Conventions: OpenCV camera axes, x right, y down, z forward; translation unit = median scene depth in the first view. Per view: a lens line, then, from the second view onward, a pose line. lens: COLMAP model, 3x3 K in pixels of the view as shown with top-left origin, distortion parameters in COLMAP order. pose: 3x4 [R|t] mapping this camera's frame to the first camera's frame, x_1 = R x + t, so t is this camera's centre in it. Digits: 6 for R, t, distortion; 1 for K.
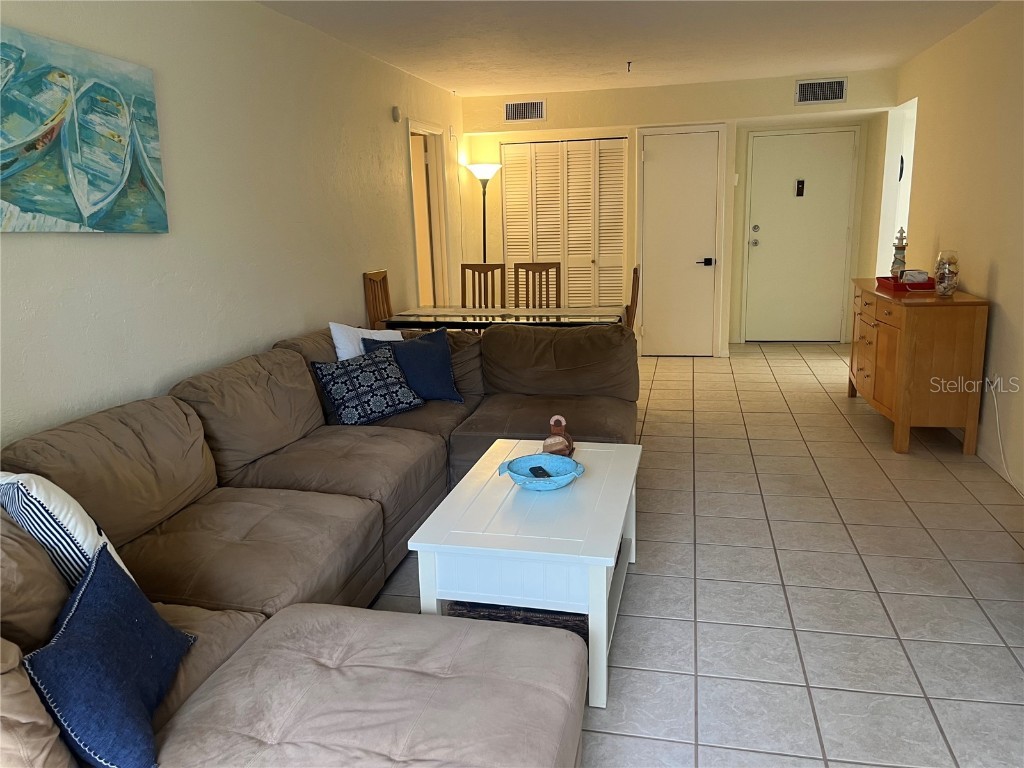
lens RADIAL K [[780.5, 0, 508.1], [0, 780.5, 387.4], [0, 0, 1]] dist [0.063020, -0.087746]
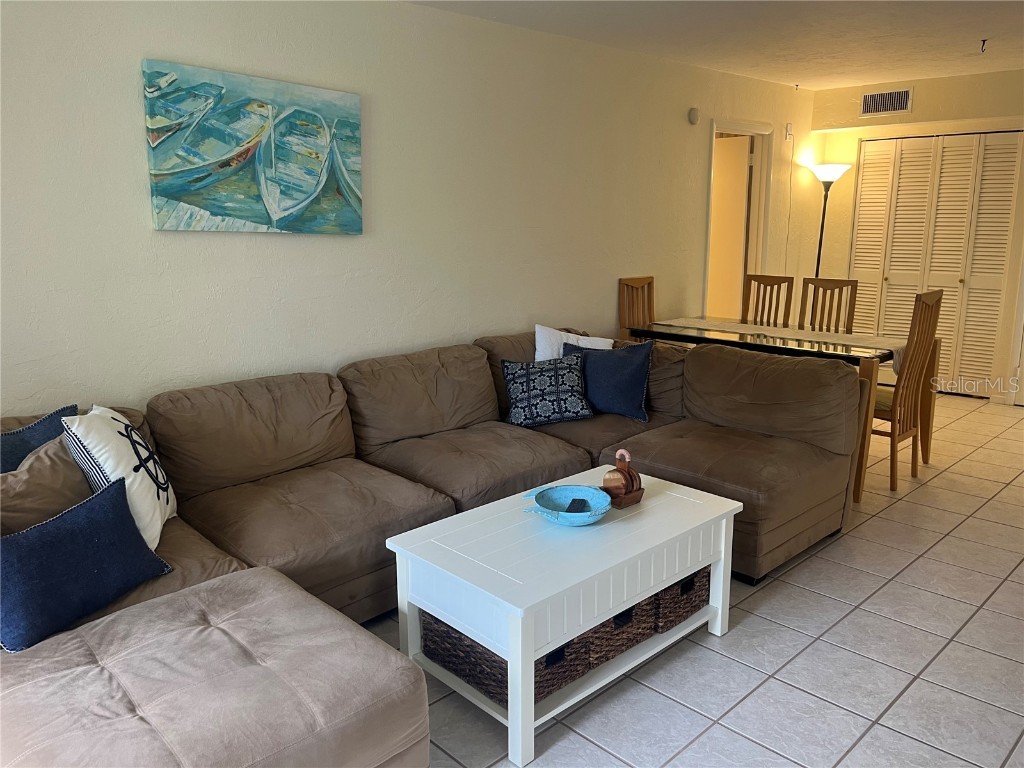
lens RADIAL K [[780.5, 0, 512.2], [0, 780.5, 384.8], [0, 0, 1]] dist [0.063020, -0.087746]
pose [[0.837946, 0.138657, -0.527846, 0.380443], [-0.138341, 0.989563, 0.040329, -0.051465], [0.527929, 0.039229, 0.848382, 0.135770]]
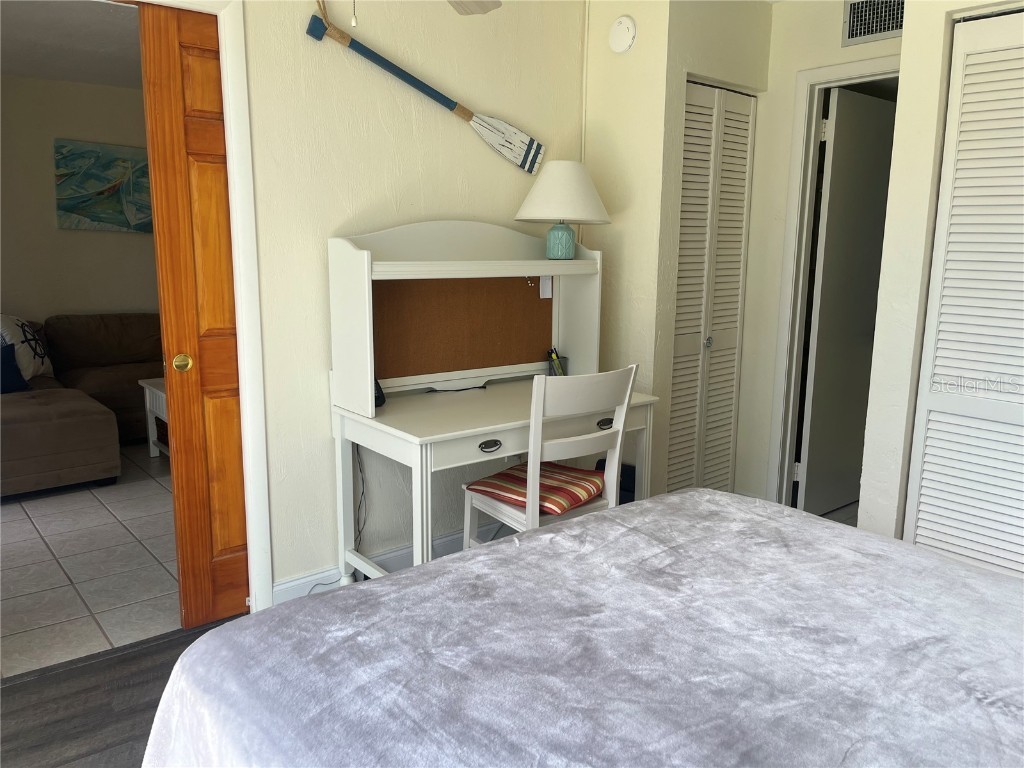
lens RADIAL K [[780.5, 0, 512.5], [0, 780.5, 374.2], [0, 0, 1]] dist [0.063020, -0.087746]
pose [[0.796440, 0.136428, -0.589128, 1.351816], [-0.166225, 0.986081, 0.003635, 0.005853], [0.581423, 0.095033, 0.808032, -0.087890]]
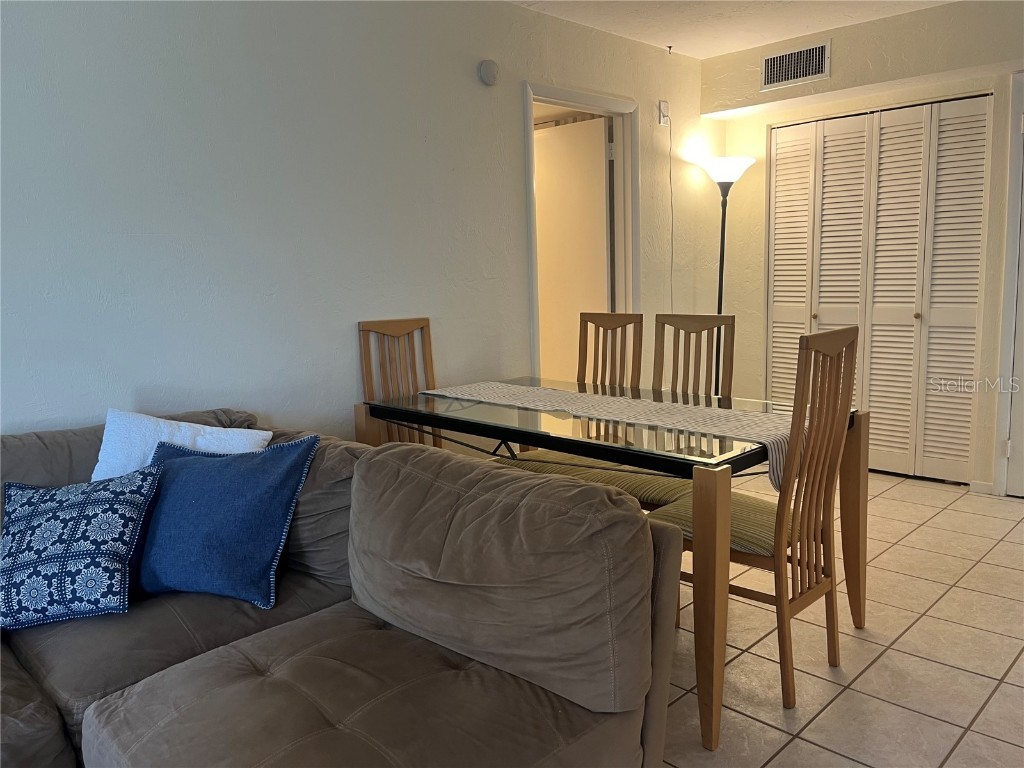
lens RADIAL K [[780.5, 0, 520.8], [0, 780.5, 384.7], [0, 0, 1]] dist [0.063020, -0.087746]
pose [[0.848913, 0.082073, -0.522121, 0.383040], [-0.112208, 0.993337, -0.026294, -0.147601], [0.516484, 0.080908, 0.852466, 0.846344]]
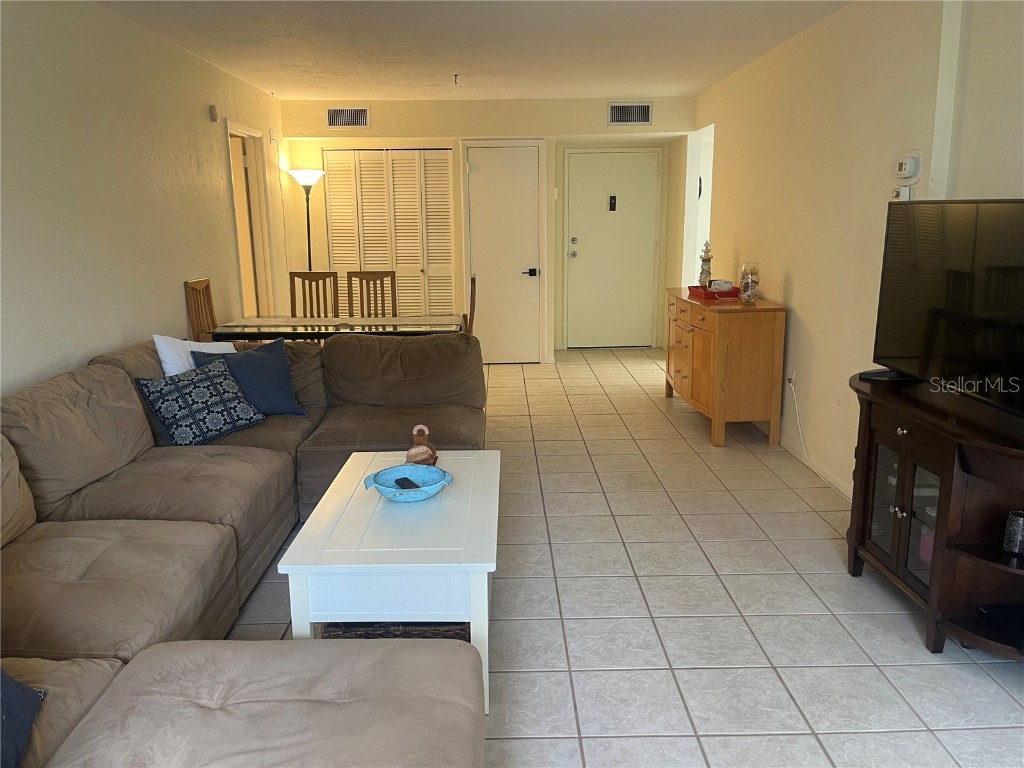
lens RADIAL K [[780.5, 0, 508.7], [0, 780.5, 386.4], [0, 0, 1]] dist [0.063020, -0.087746]
pose [[0.971807, -0.030971, 0.233735, -0.051026], [0.034161, 0.999370, -0.009612, 0.000549], [-0.233290, 0.017325, 0.972253, 0.008978]]
